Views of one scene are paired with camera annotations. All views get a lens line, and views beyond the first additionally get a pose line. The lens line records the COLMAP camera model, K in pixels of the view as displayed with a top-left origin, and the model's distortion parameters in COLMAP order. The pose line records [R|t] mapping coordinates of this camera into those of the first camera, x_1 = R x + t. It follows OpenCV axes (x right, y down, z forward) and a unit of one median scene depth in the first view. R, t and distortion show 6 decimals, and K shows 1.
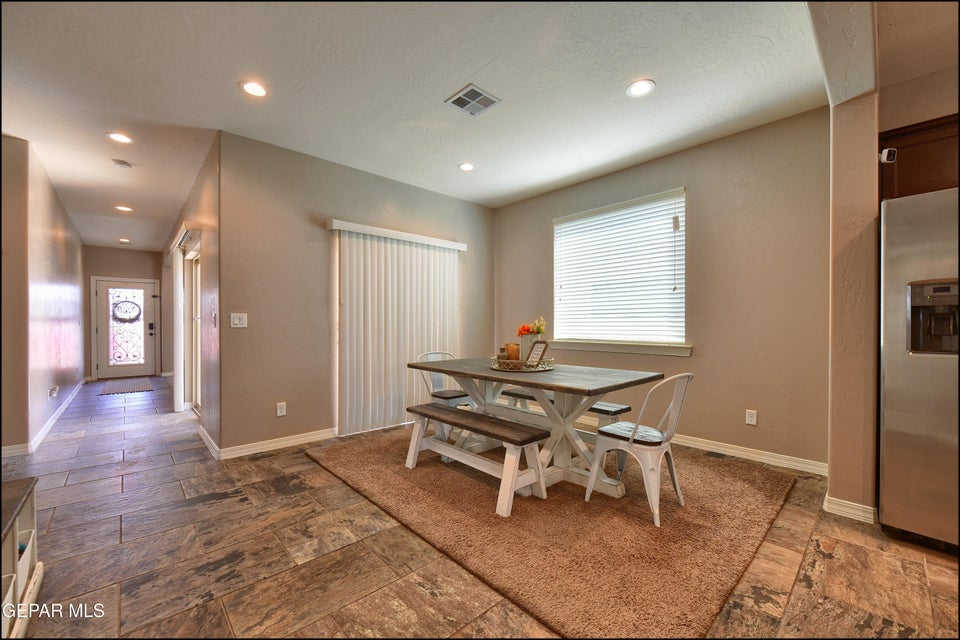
lens RADIAL K [[386.2, 0, 486.9], [0, 386.2, 325.2], [0, 0, 1]] dist [-0.007449, 0.000136]
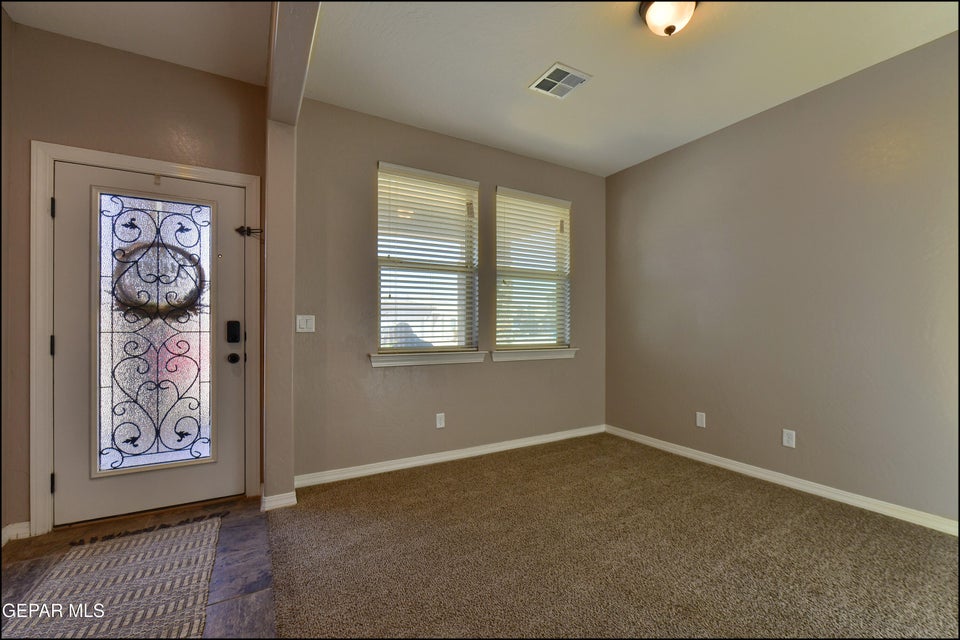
lens RADIAL K [[406.8, 0, 483.3], [0, 406.8, 321.3], [0, 0, 1]] dist [-0.007123, -0.000099]
pose [[0.978845, 0.005327, -0.204534, -0.652850], [-0.006634, 0.999962, -0.005706, -0.004554], [0.204495, 0.006943, 0.978843, 0.769827]]
